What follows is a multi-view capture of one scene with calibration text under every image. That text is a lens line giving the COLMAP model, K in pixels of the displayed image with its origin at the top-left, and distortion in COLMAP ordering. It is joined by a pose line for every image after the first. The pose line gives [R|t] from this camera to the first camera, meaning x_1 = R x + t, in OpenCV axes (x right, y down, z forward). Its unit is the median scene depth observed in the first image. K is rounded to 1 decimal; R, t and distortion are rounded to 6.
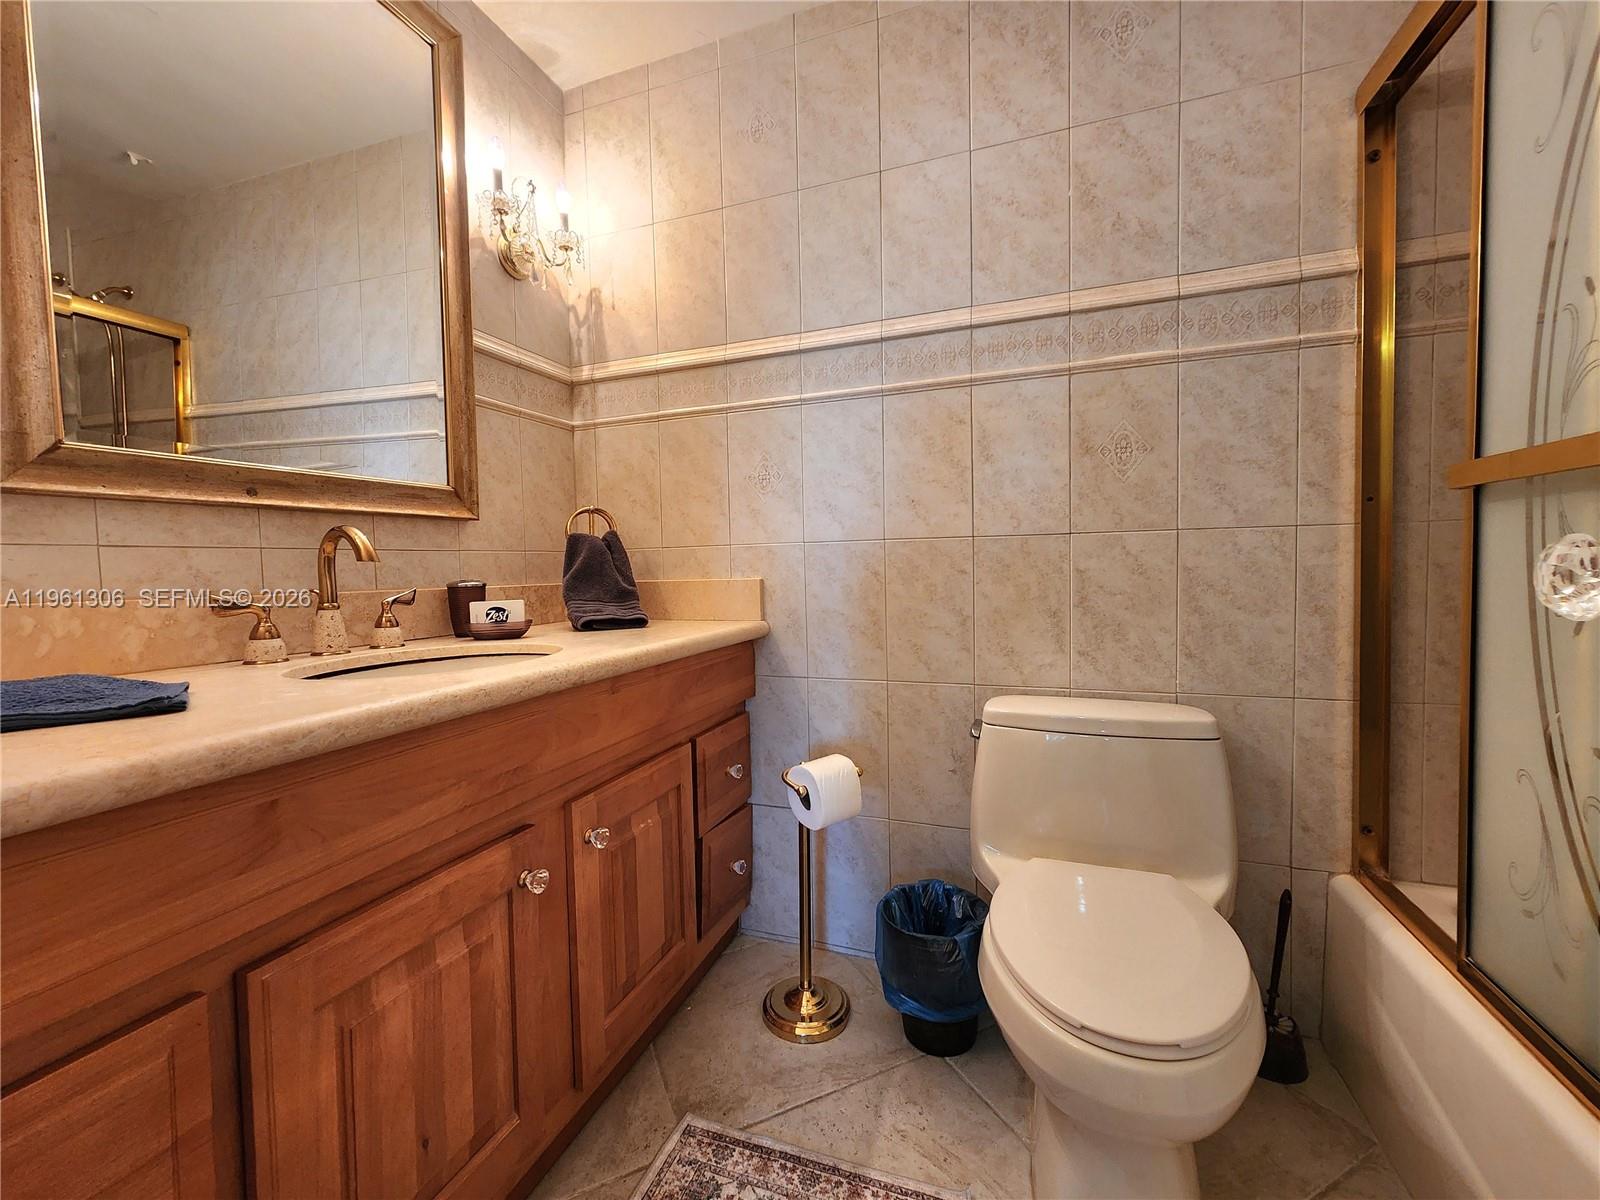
lens RADIAL K [[656.3, 0, 800.5], [0, 656.3, 597.8], [0, 0, 1]] dist [-0.003583, 0.000281]
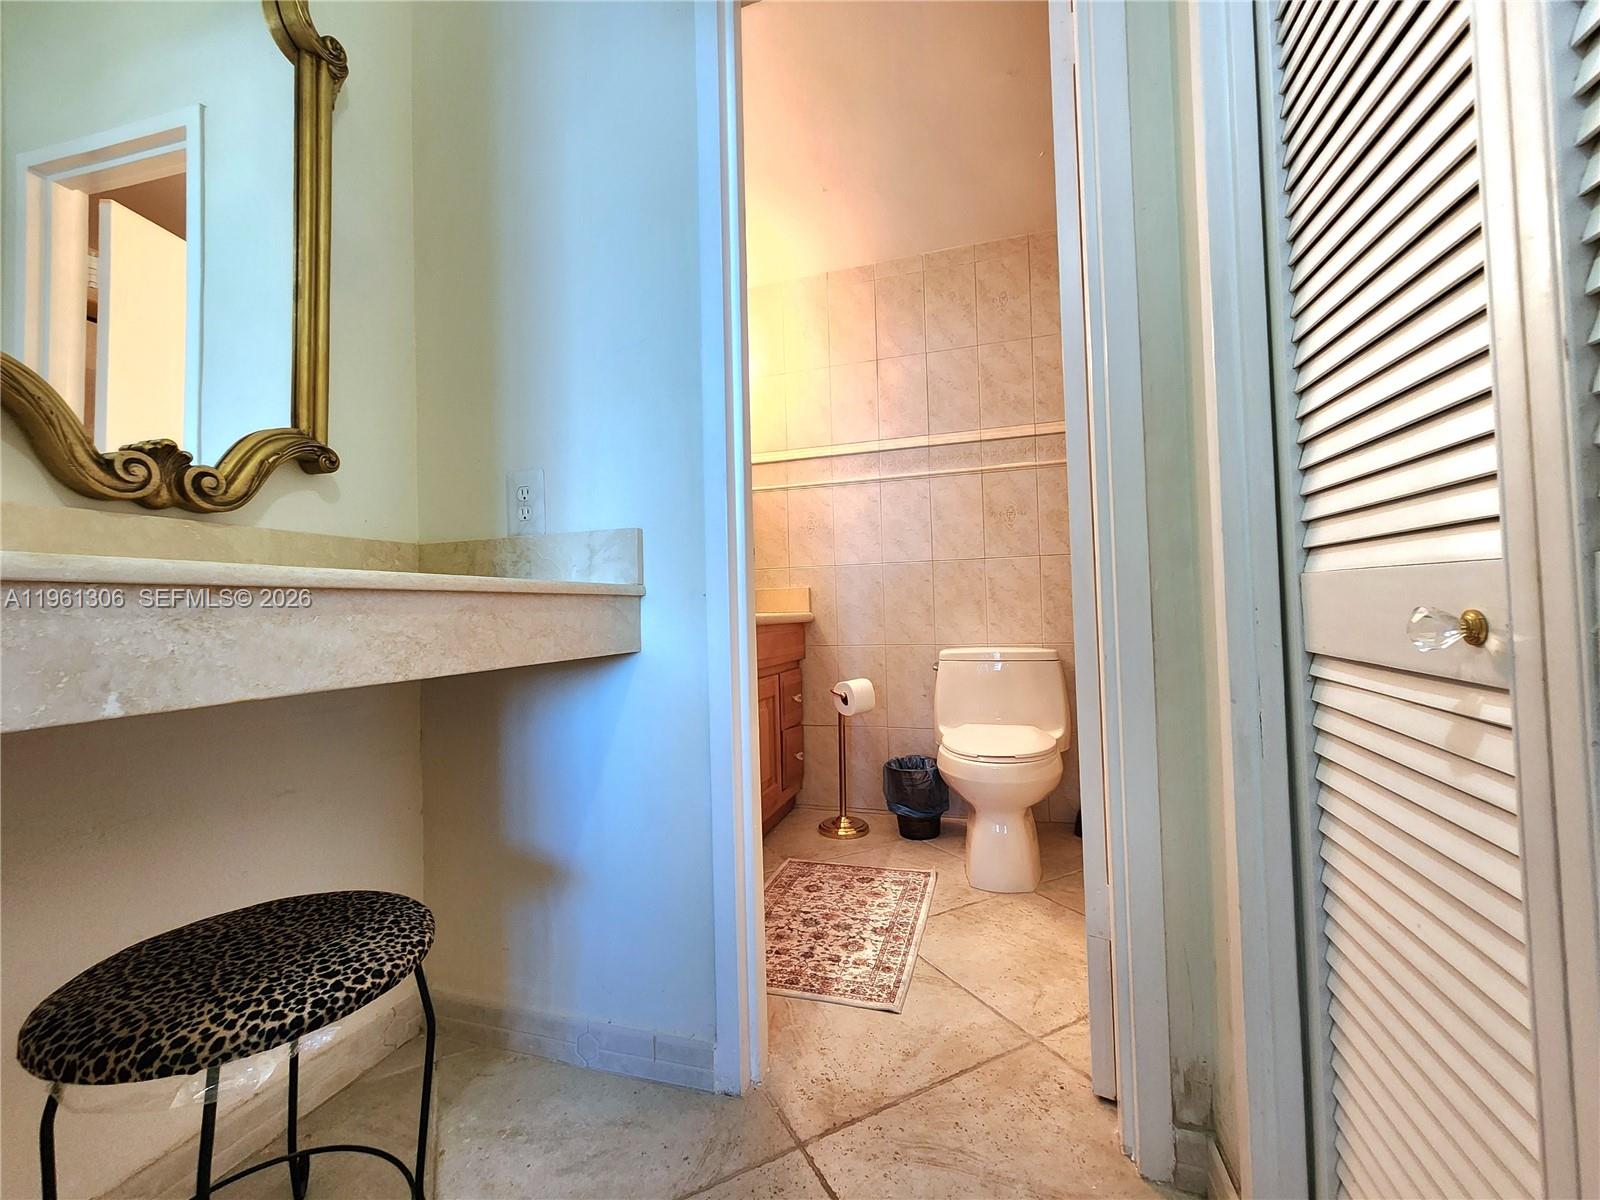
lens RADIAL K [[656.3, 0, 797.9], [0, 656.3, 591.5], [0, 0, 1]] dist [-0.003583, 0.000281]
pose [[0.999429, -0.002480, 0.033705, -0.172563], [0.005222, 0.996659, -0.081508, 0.140903], [-0.033390, 0.081637, 0.996103, -0.802439]]
